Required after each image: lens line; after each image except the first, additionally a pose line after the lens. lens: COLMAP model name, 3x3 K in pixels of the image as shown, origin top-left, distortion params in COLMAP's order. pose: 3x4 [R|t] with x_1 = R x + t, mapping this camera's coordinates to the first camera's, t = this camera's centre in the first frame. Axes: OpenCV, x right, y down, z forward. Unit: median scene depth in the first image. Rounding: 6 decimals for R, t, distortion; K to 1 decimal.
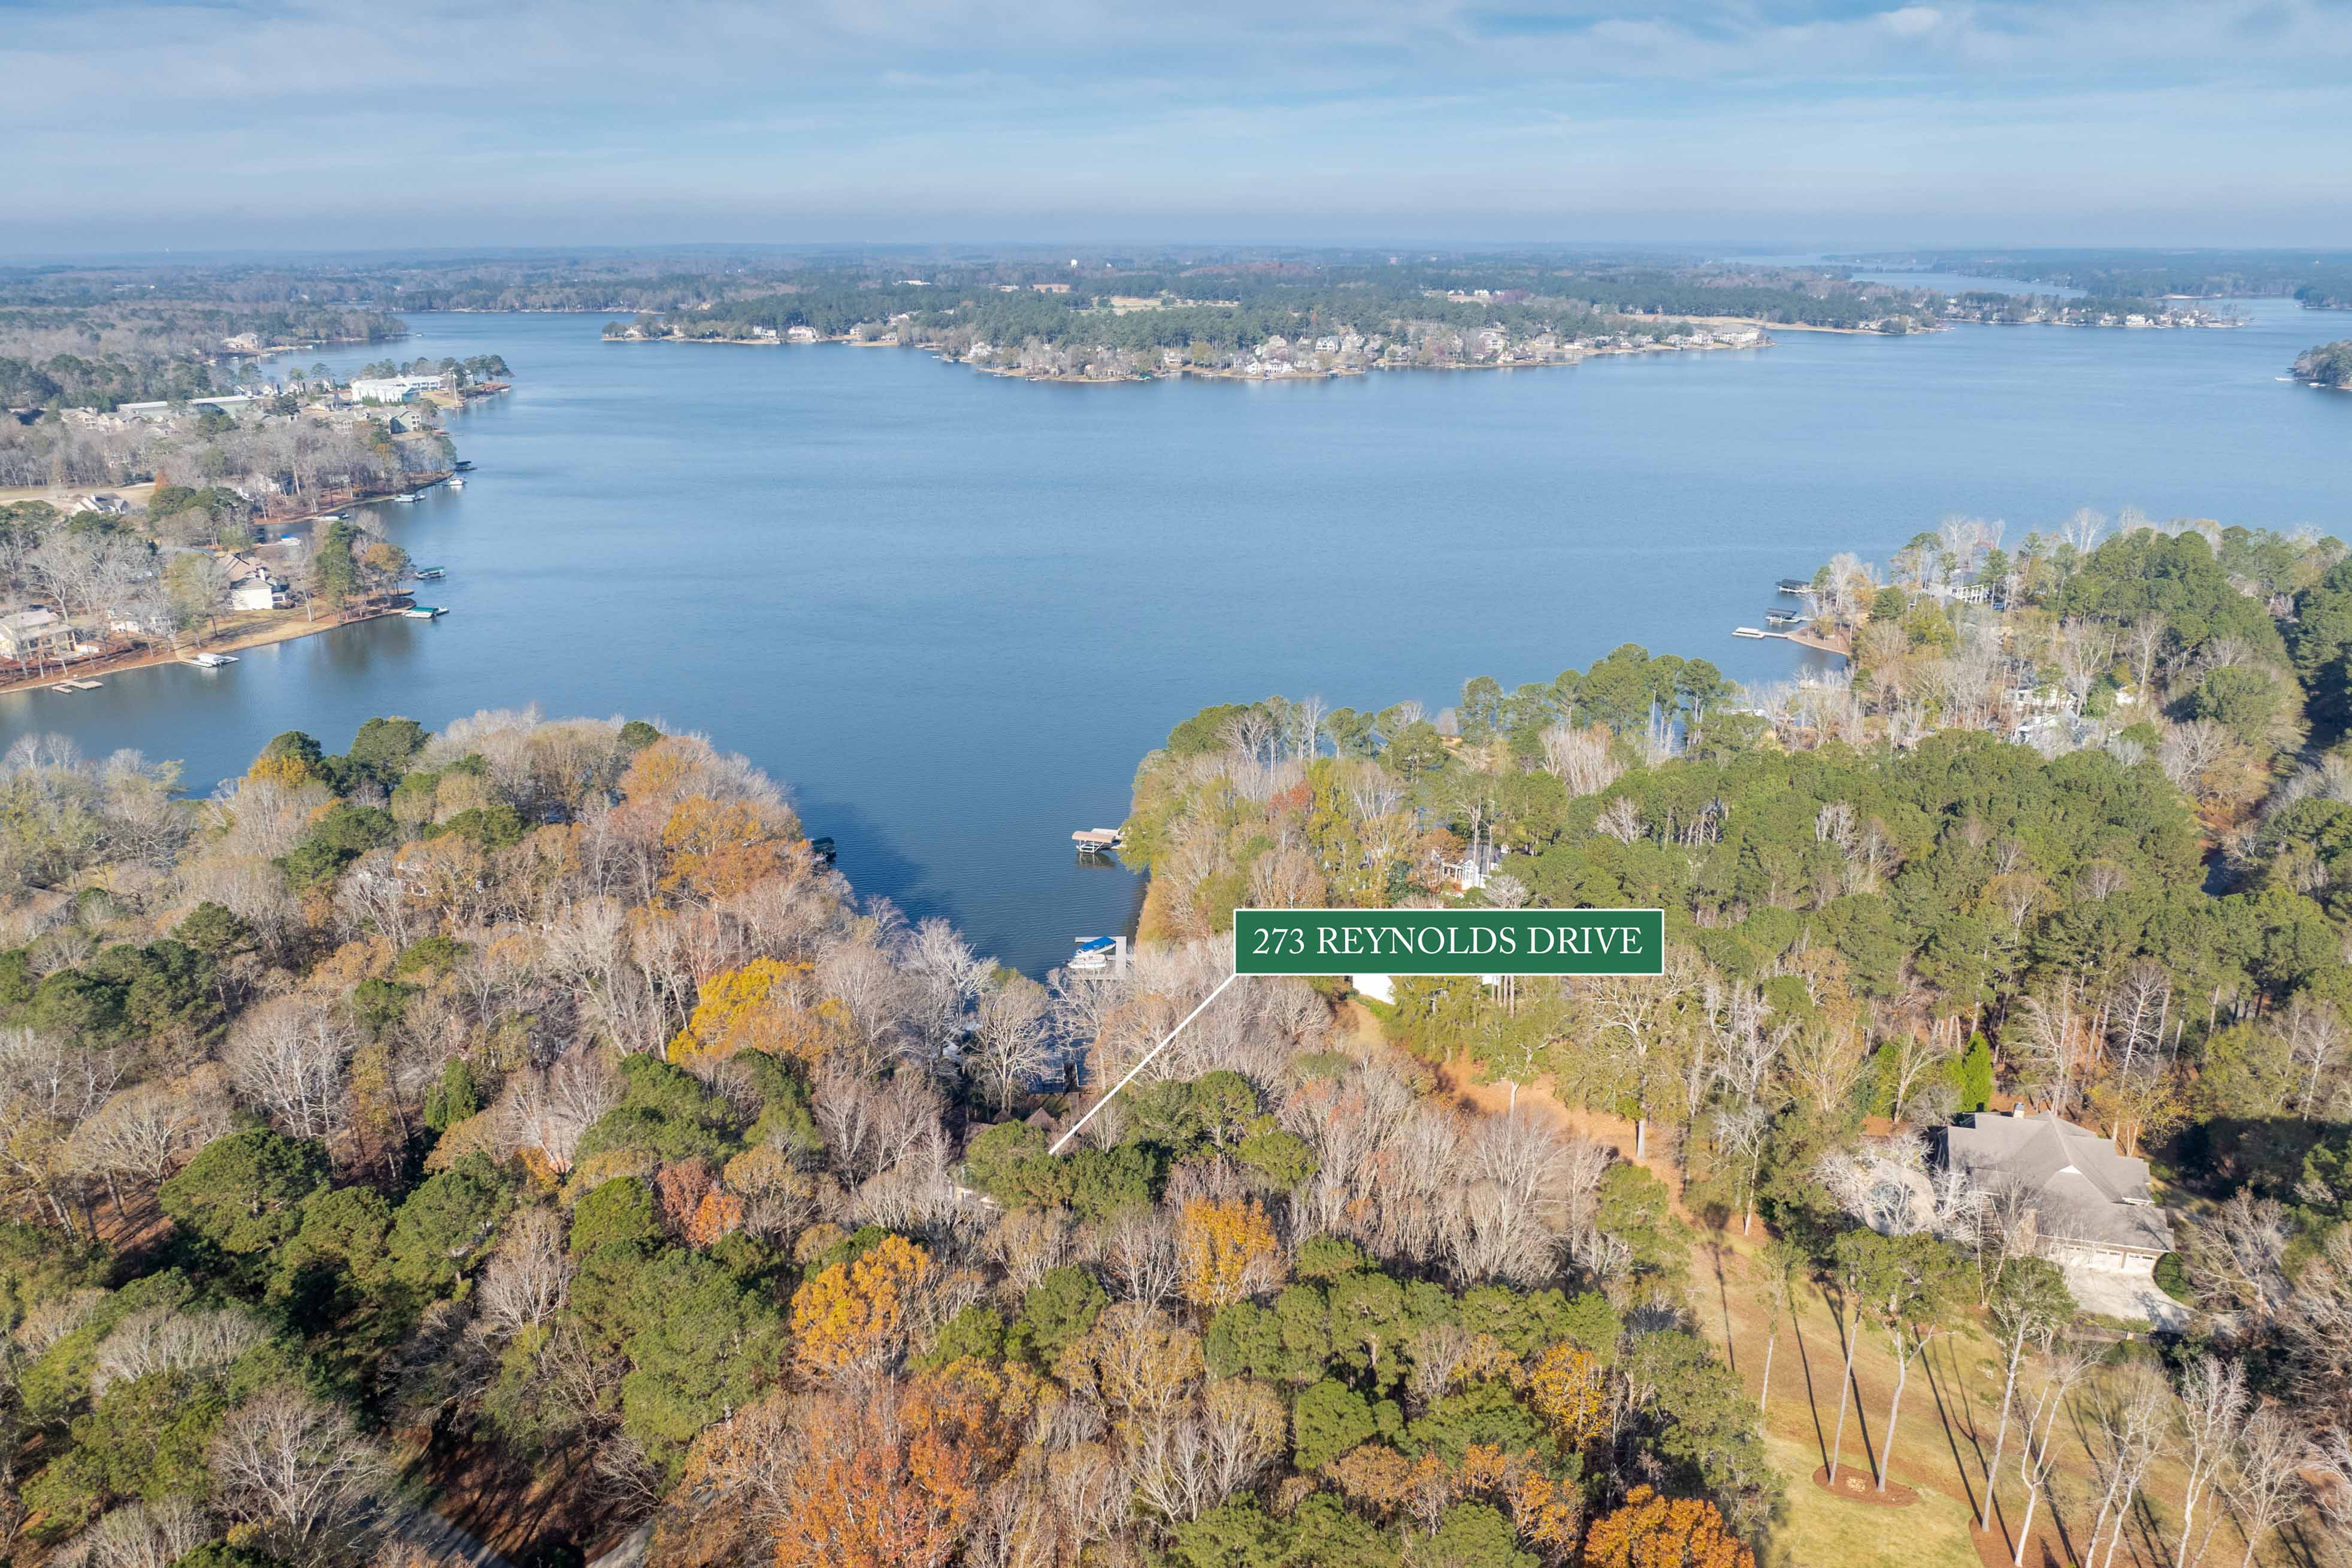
lens RADIAL K [[1652.8, 0, 1178.8], [0, 1652.8, 785.6], [0, 0, 1]] dist [-0.030143, -0.011211]
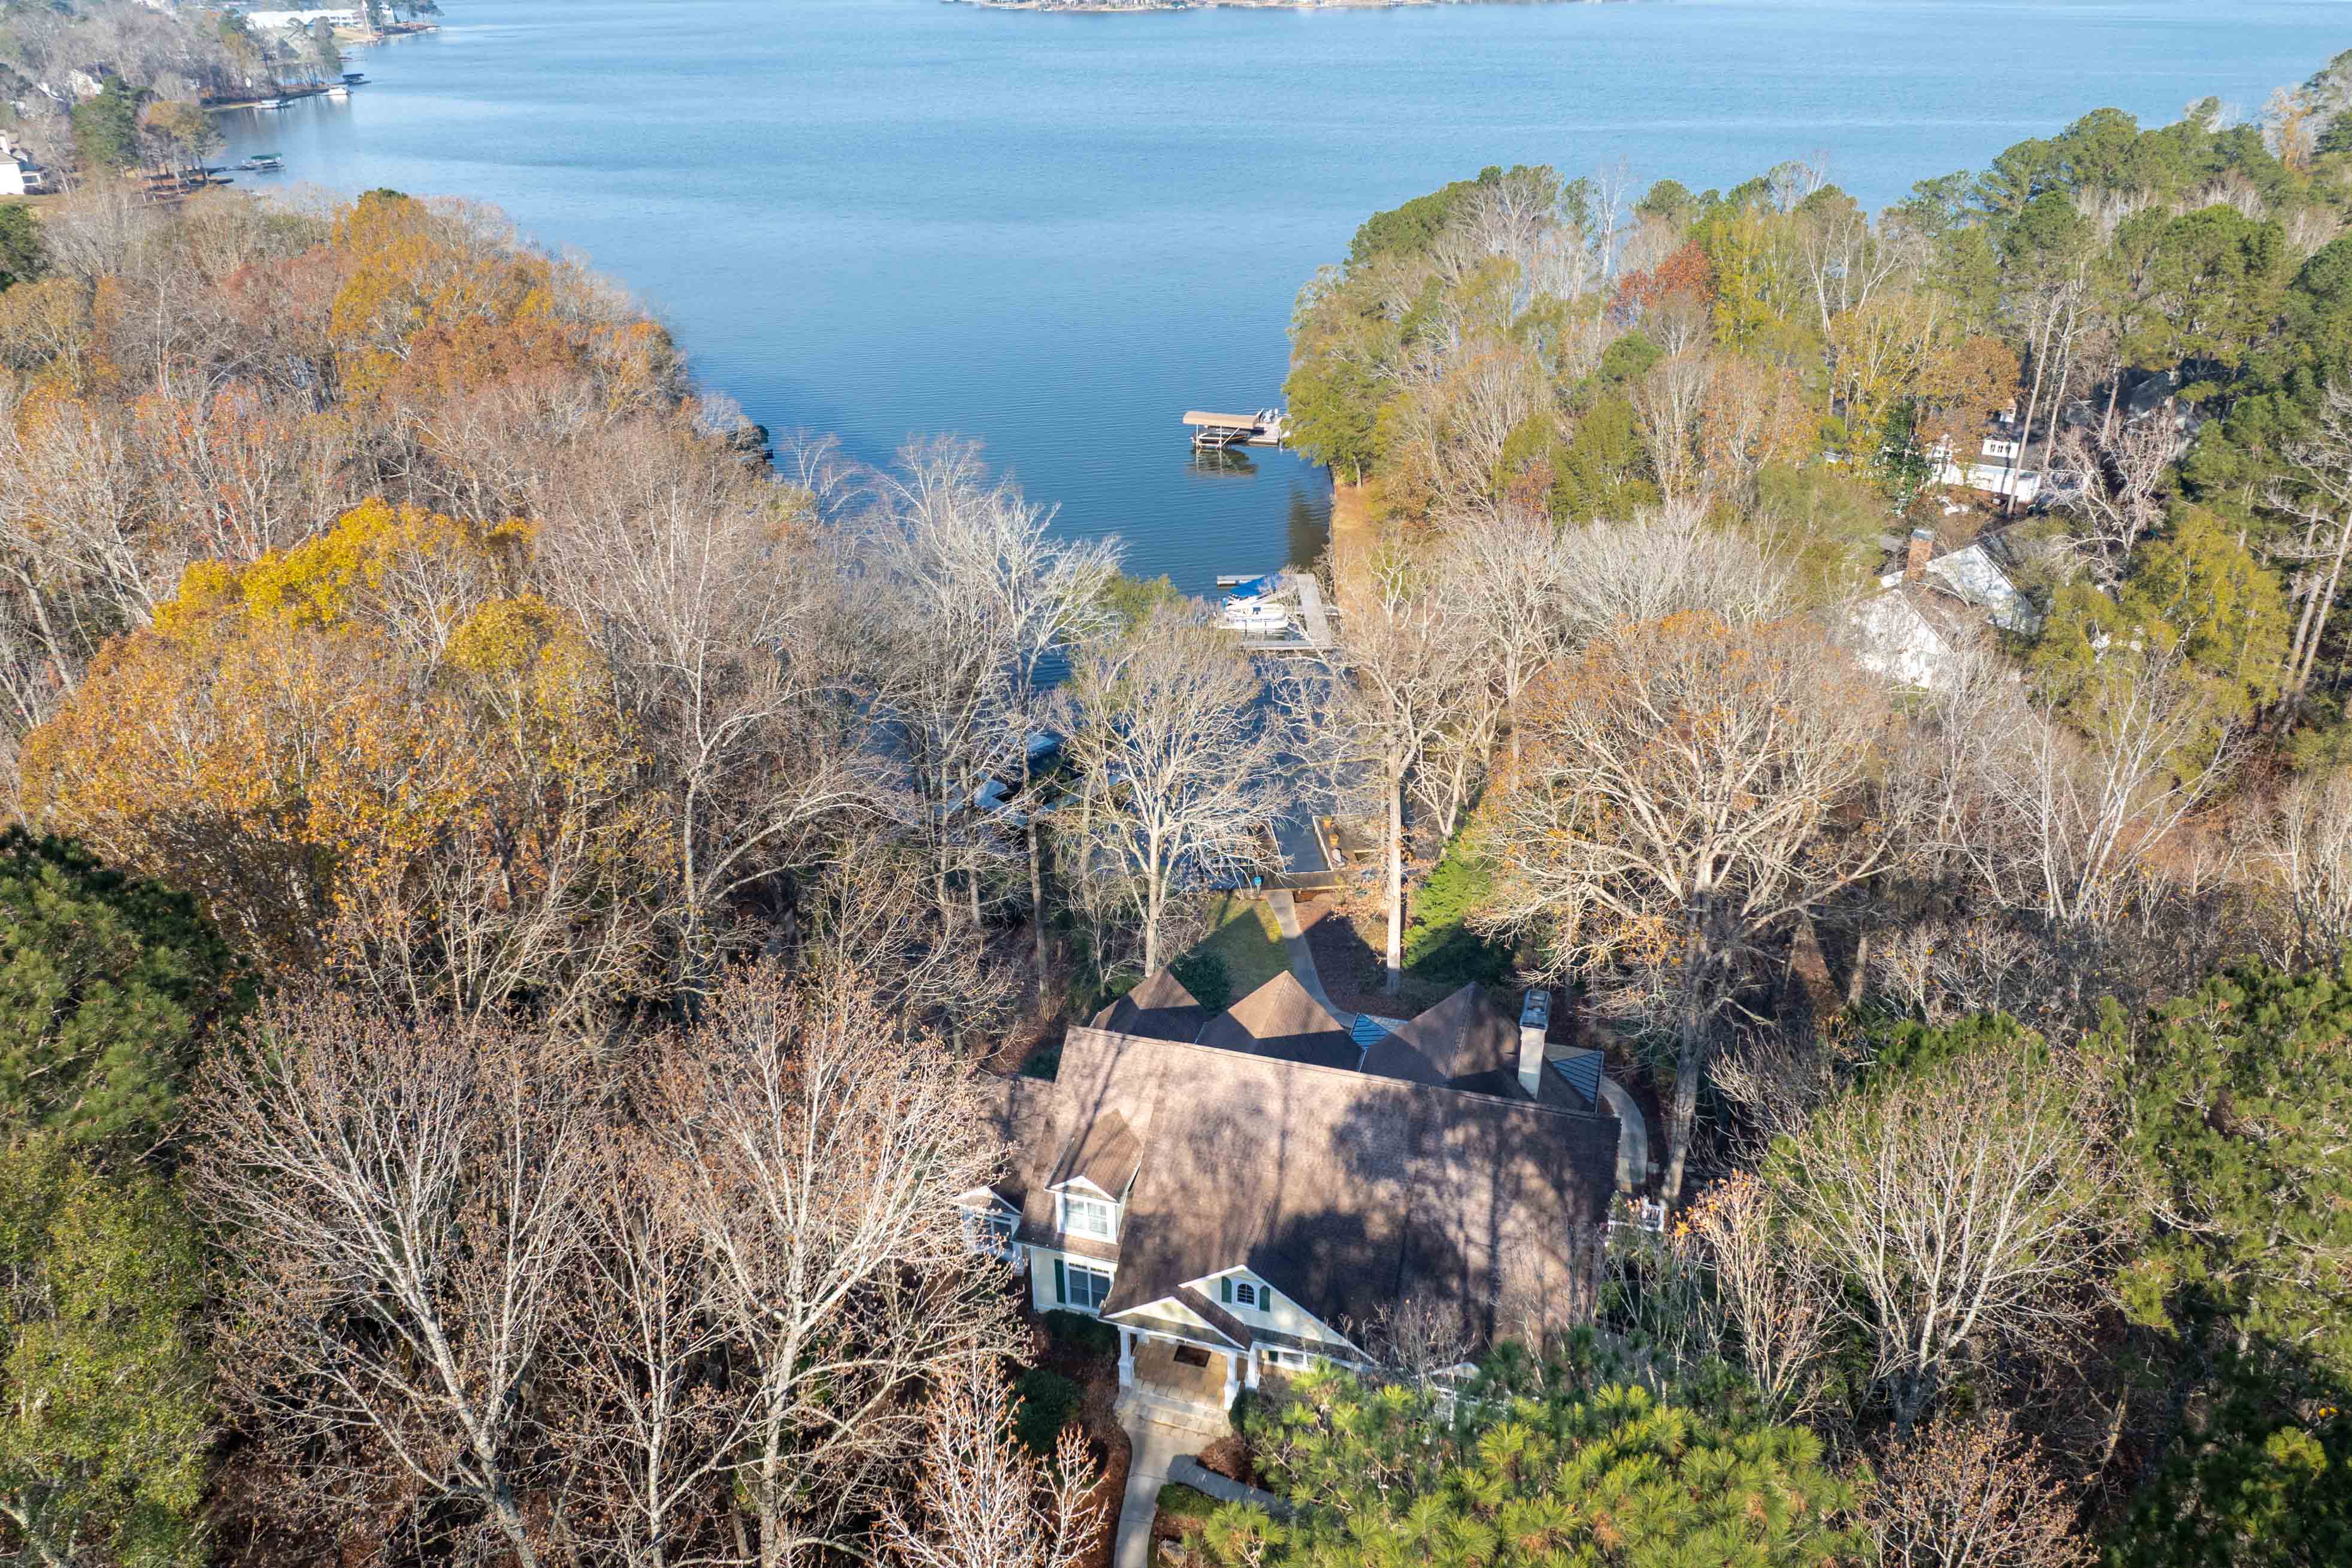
lens RADIAL K [[1652.8, 0, 1162.9], [0, 1652.8, 789.6], [0, 0, 1]] dist [-0.030143, -0.011211]
pose [[0.999796, -0.006339, -0.019193, -0.065645], [0.009373, 0.986685, 0.162372, 0.069369], [0.017908, -0.162518, 0.986543, 0.444712]]
